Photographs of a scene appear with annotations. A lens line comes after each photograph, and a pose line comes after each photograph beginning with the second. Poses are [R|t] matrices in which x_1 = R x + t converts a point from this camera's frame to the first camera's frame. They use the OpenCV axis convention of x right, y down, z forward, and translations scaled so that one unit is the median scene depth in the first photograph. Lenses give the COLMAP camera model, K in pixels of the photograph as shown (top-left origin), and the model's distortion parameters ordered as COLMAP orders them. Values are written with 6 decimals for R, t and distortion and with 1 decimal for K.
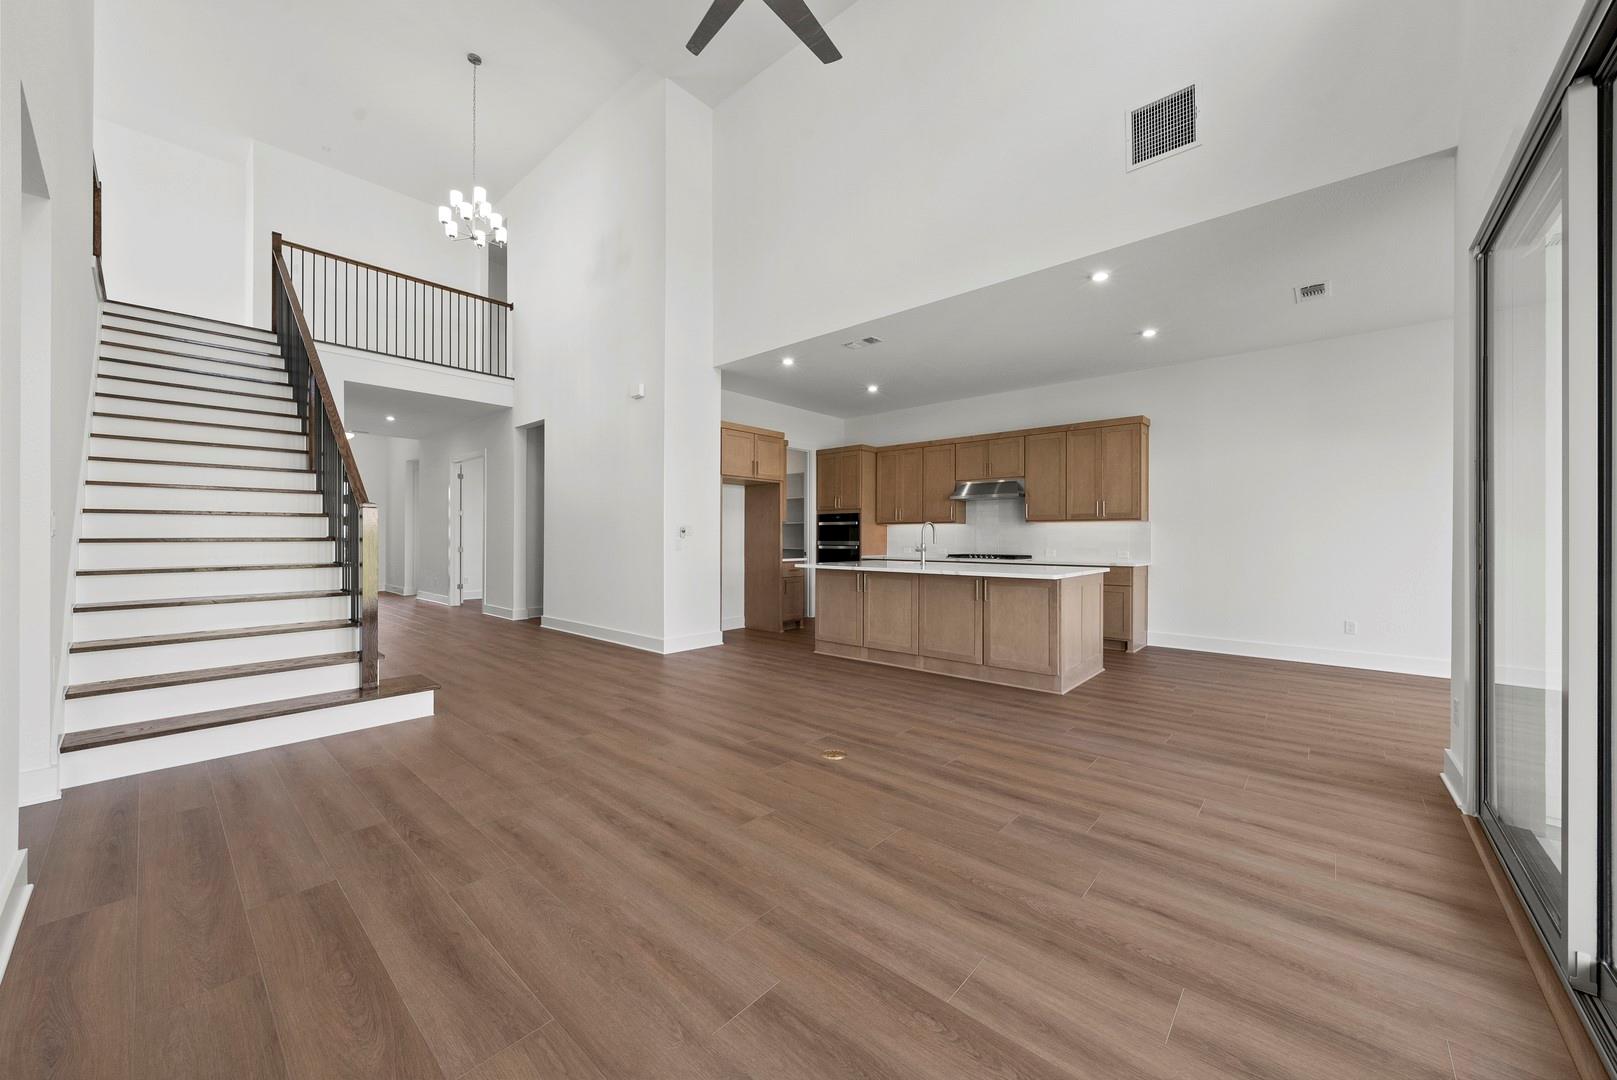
lens RADIAL K [[593.3, 0, 799.4], [0, 593.3, 535.2], [0, 0, 1]] dist [-0.001981, 0.000511]
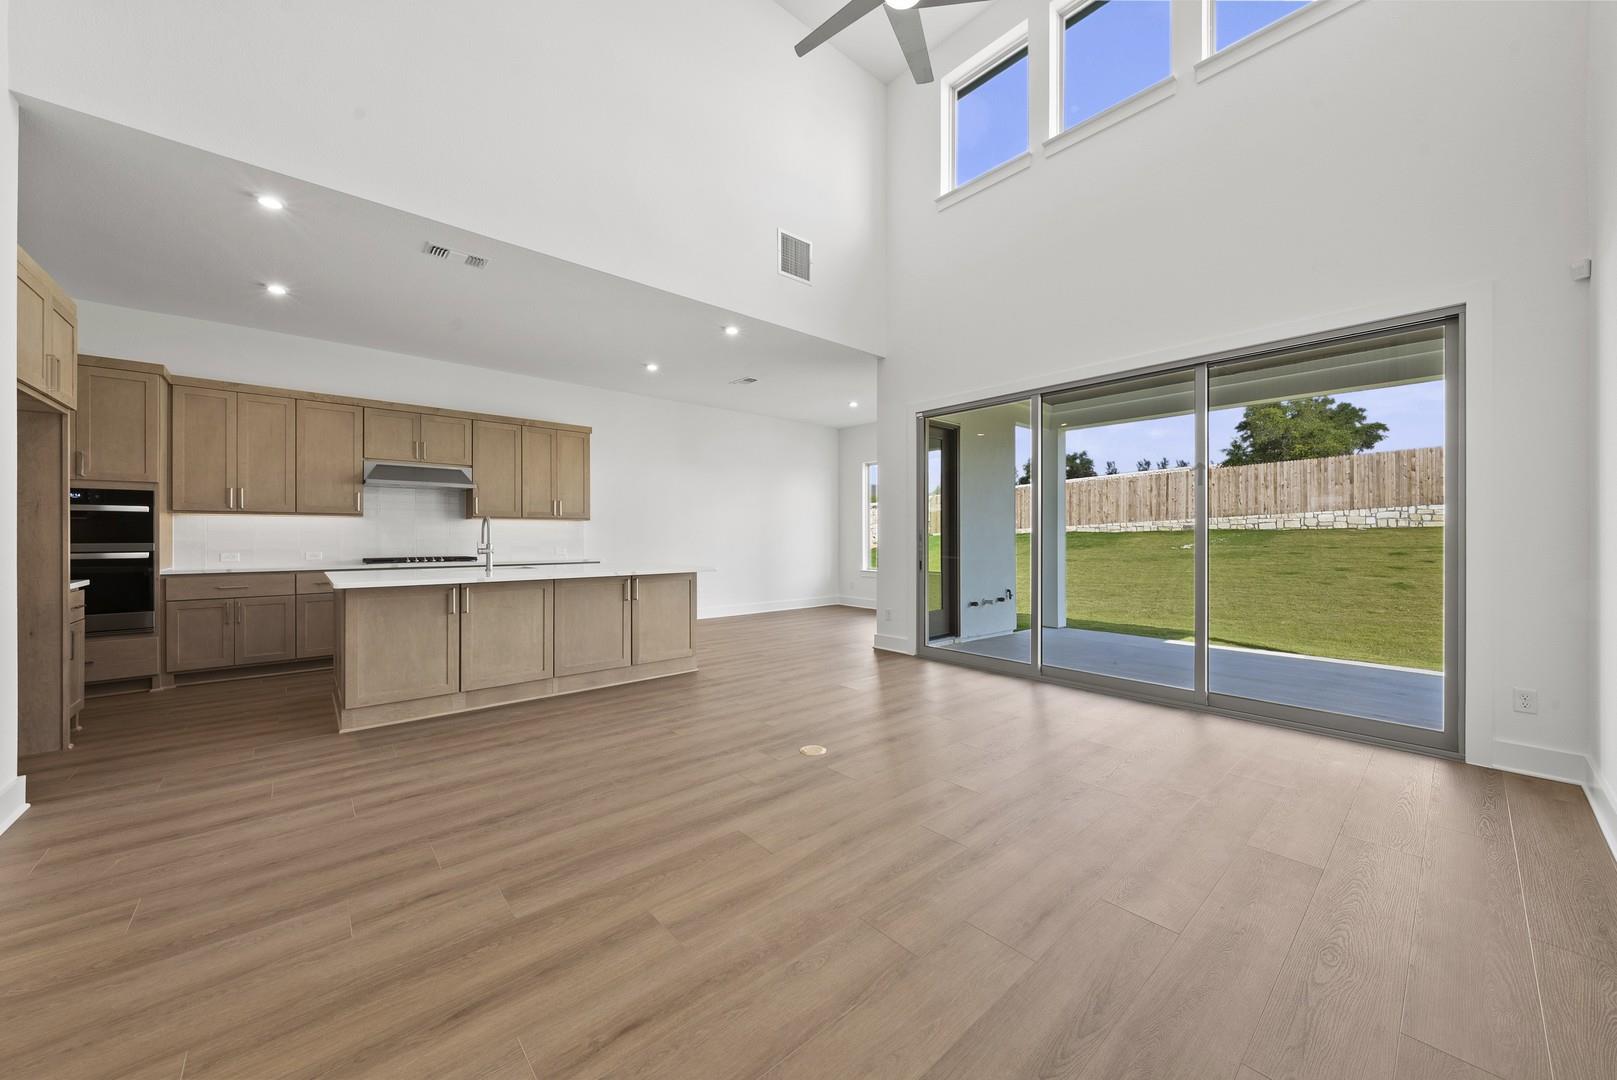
lens RADIAL K [[593.3, 0, 809.5], [0, 593.3, 532.1], [0, 0, 1]] dist [-0.001981, 0.000511]
pose [[0.105710, 0.005332, 0.994383, -0.624679], [-0.001897, 0.999985, -0.005160, 0.002774], [-0.994395, -0.001341, 0.105719, 0.594354]]
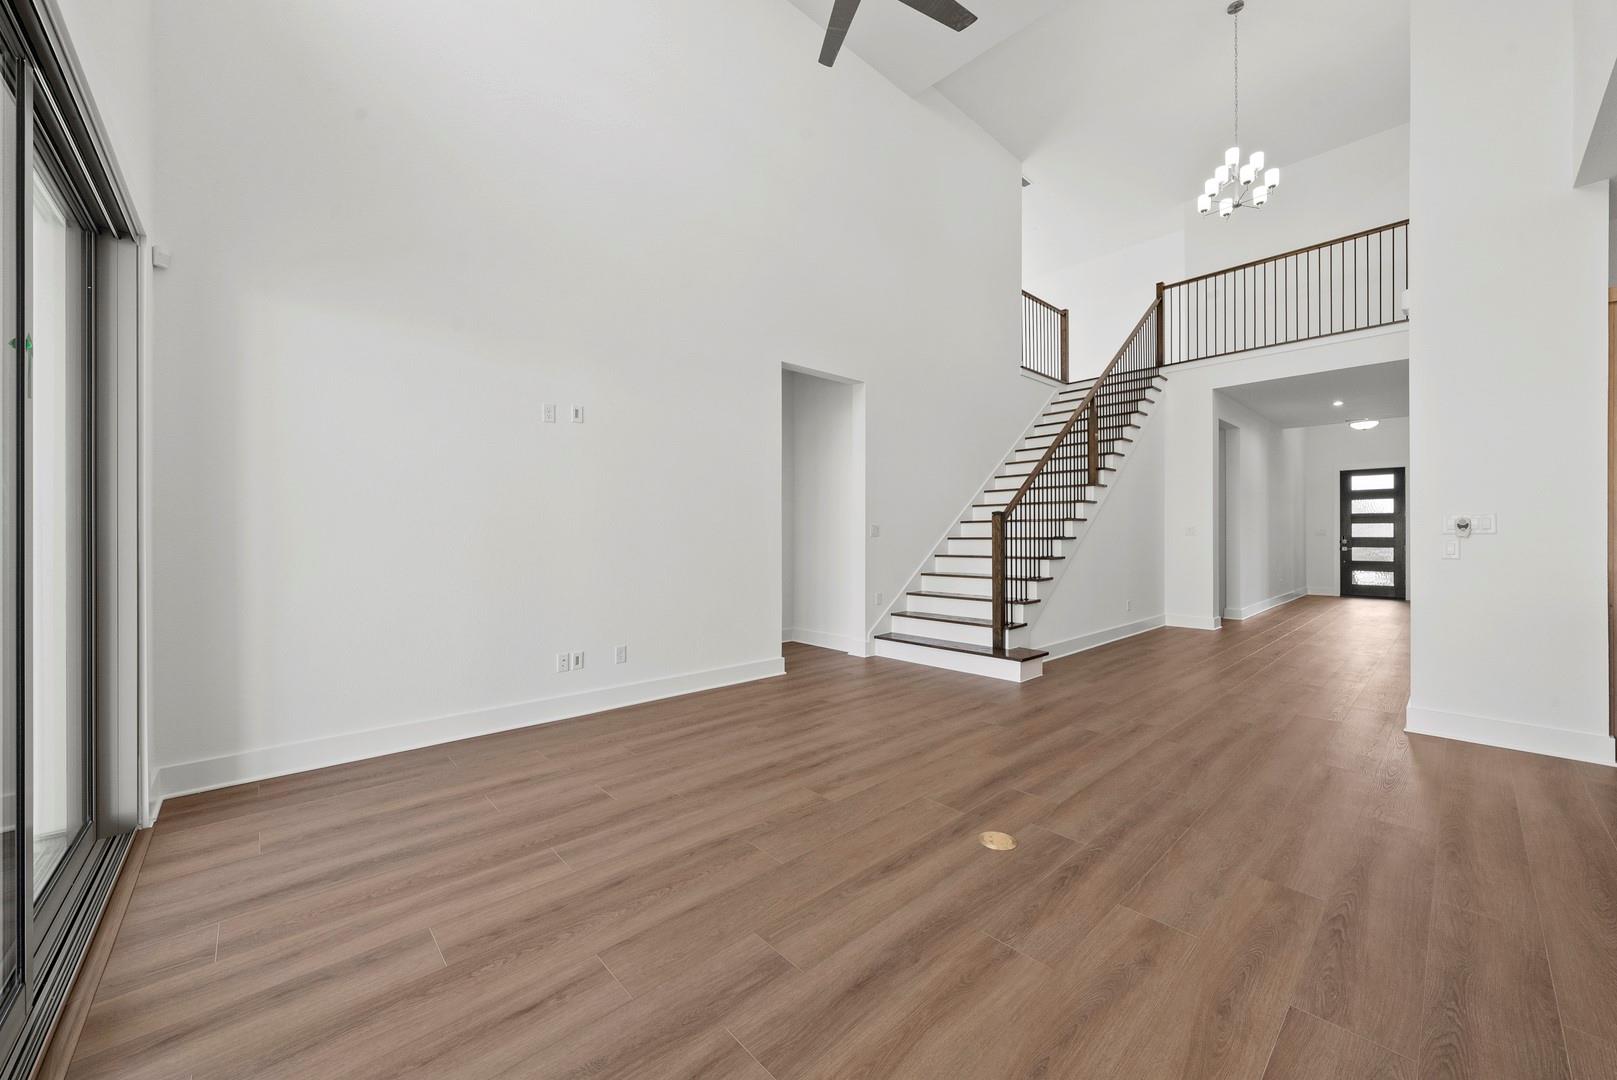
lens RADIAL K [[593.3, 0, 807.9], [0, 593.3, 534.2], [0, 0, 1]] dist [-0.001981, 0.000511]
pose [[-0.090609, -0.004484, -0.995876, 0.523895], [0.005457, 0.999973, -0.004999, 0.001404], [0.995872, -0.005887, -0.090582, 0.554309]]
